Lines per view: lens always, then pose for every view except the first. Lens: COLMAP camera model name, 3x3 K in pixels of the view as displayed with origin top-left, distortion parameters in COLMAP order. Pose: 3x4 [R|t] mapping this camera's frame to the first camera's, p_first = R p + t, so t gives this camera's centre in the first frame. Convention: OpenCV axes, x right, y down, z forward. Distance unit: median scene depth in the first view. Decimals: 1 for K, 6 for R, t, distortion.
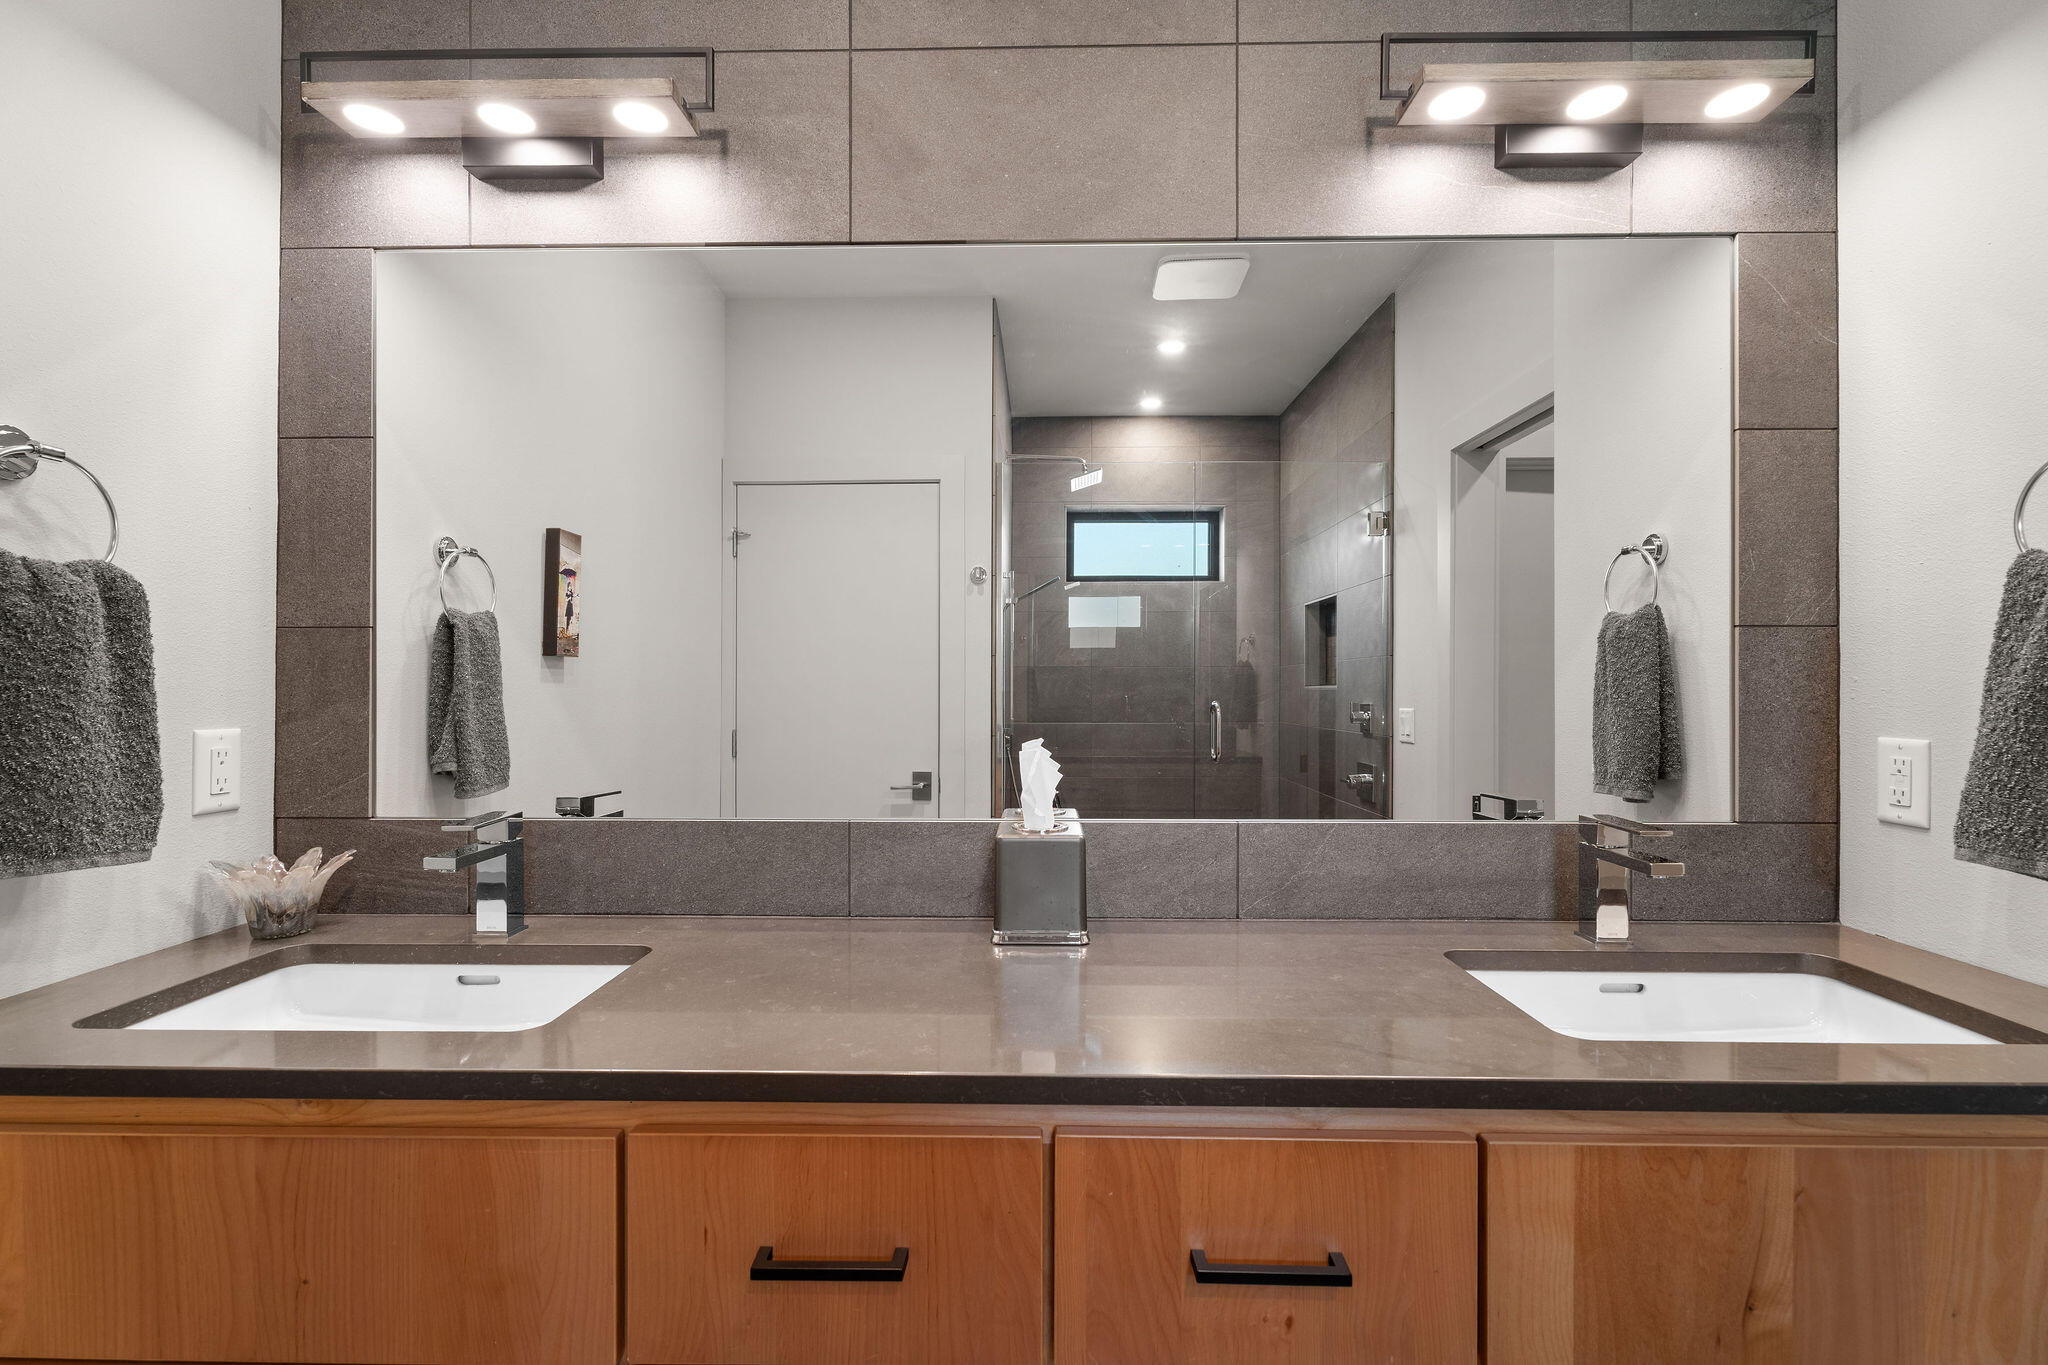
lens RADIAL K [[902.5, 0, 1023.0], [0, 902.5, 687.8], [0, 0, 1]] dist [0.003009, 0.000196]
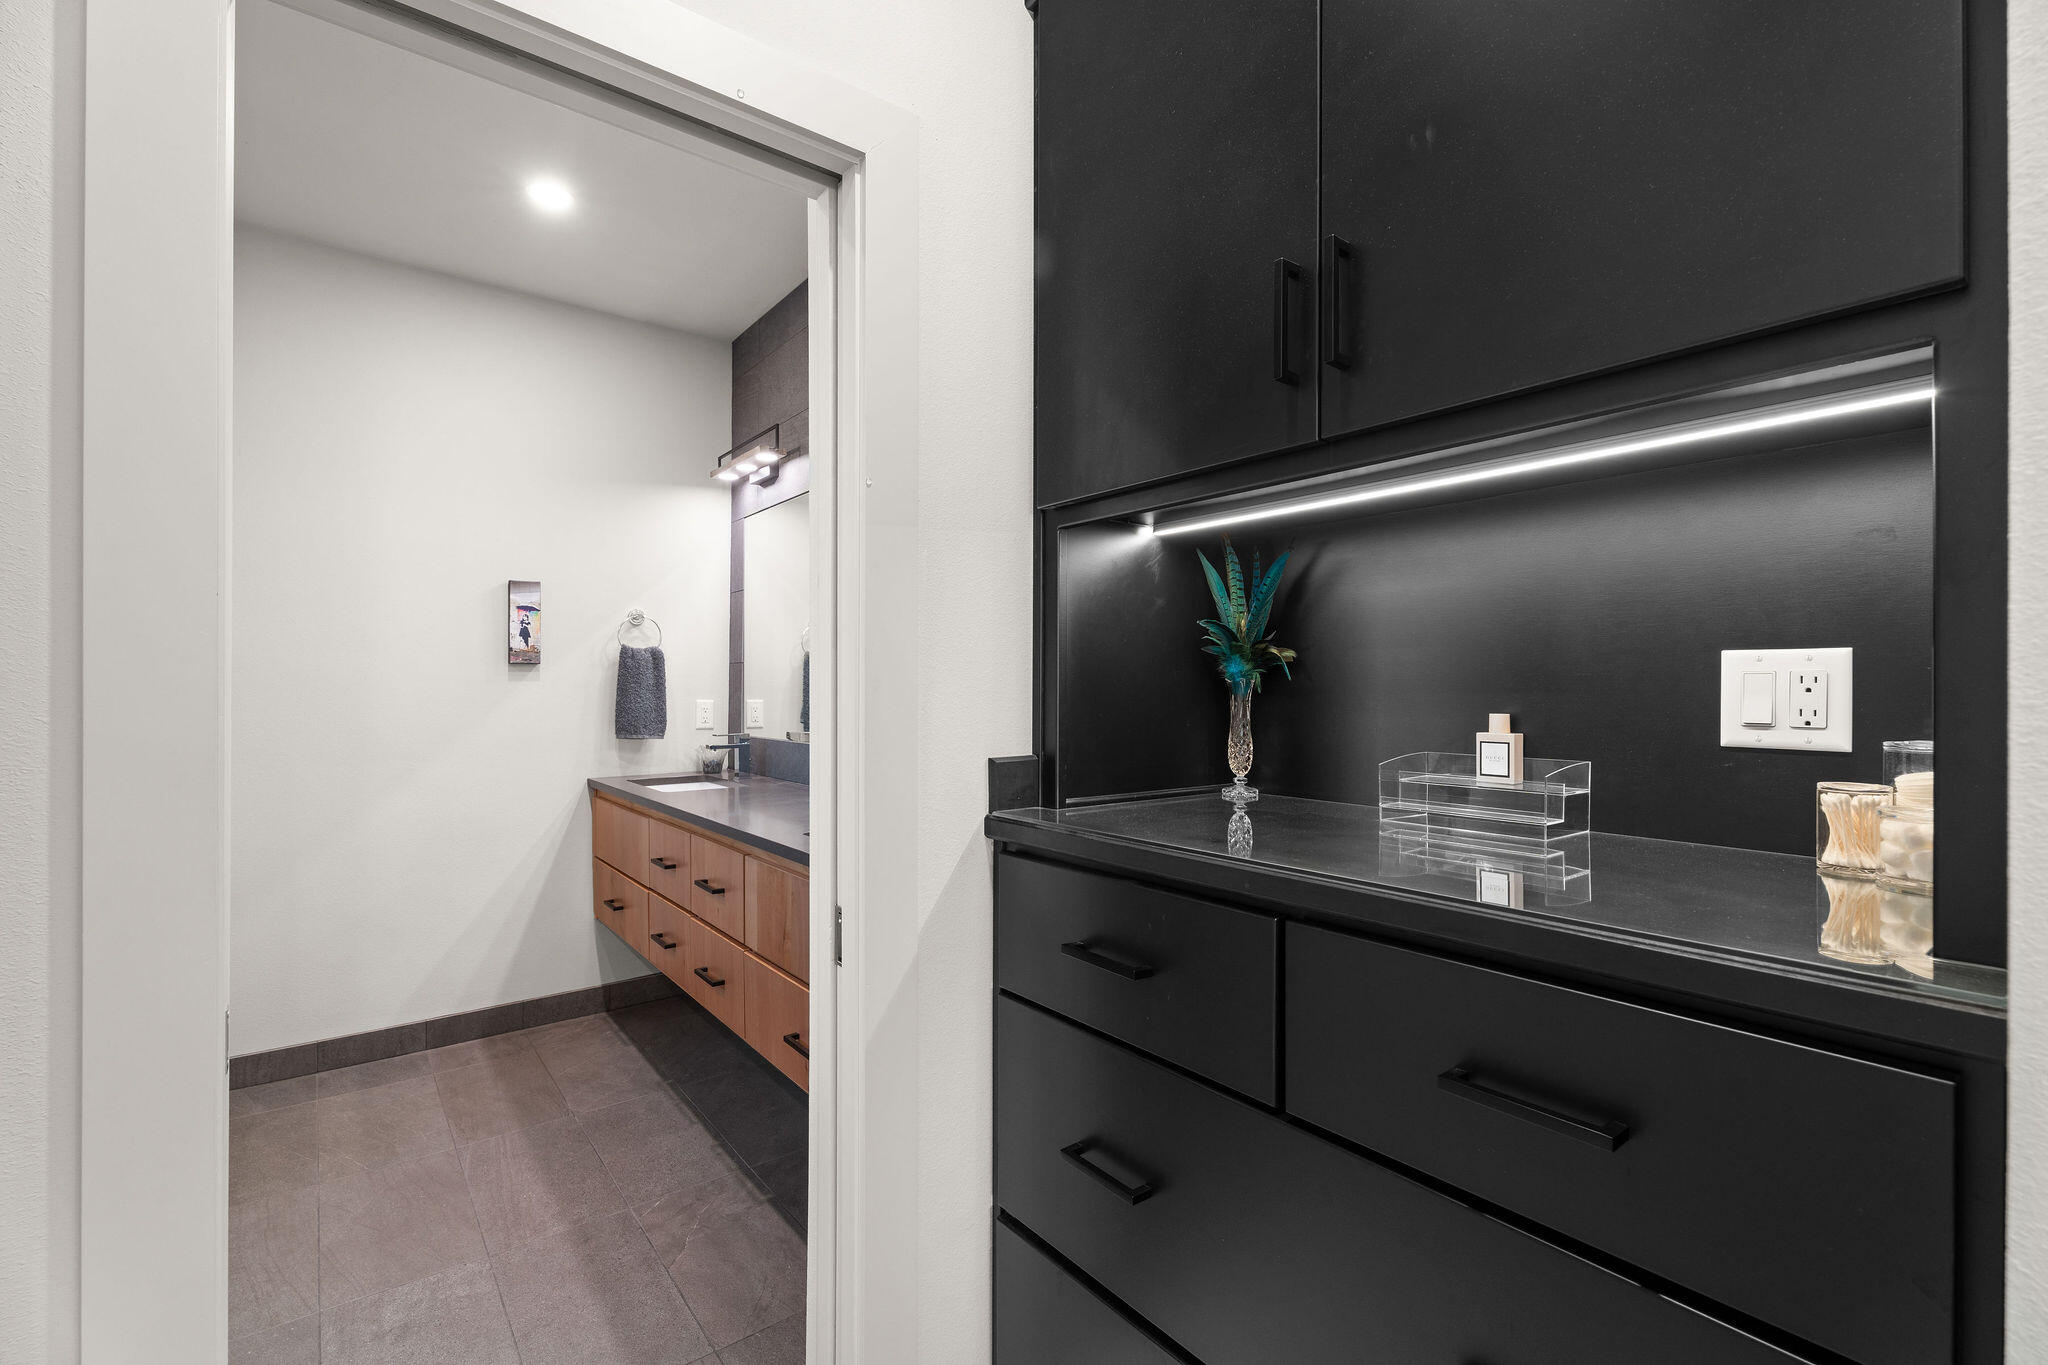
lens RADIAL K [[902.5, 0, 1025.3], [0, 902.5, 690.1], [0, 0, 1]] dist [0.003009, 0.000196]
pose [[0.637813, -0.011180, -0.770110, 2.335418], [0.007427, 0.999937, -0.008366, 0.053867], [0.770156, -0.000384, 0.637856, -0.058277]]
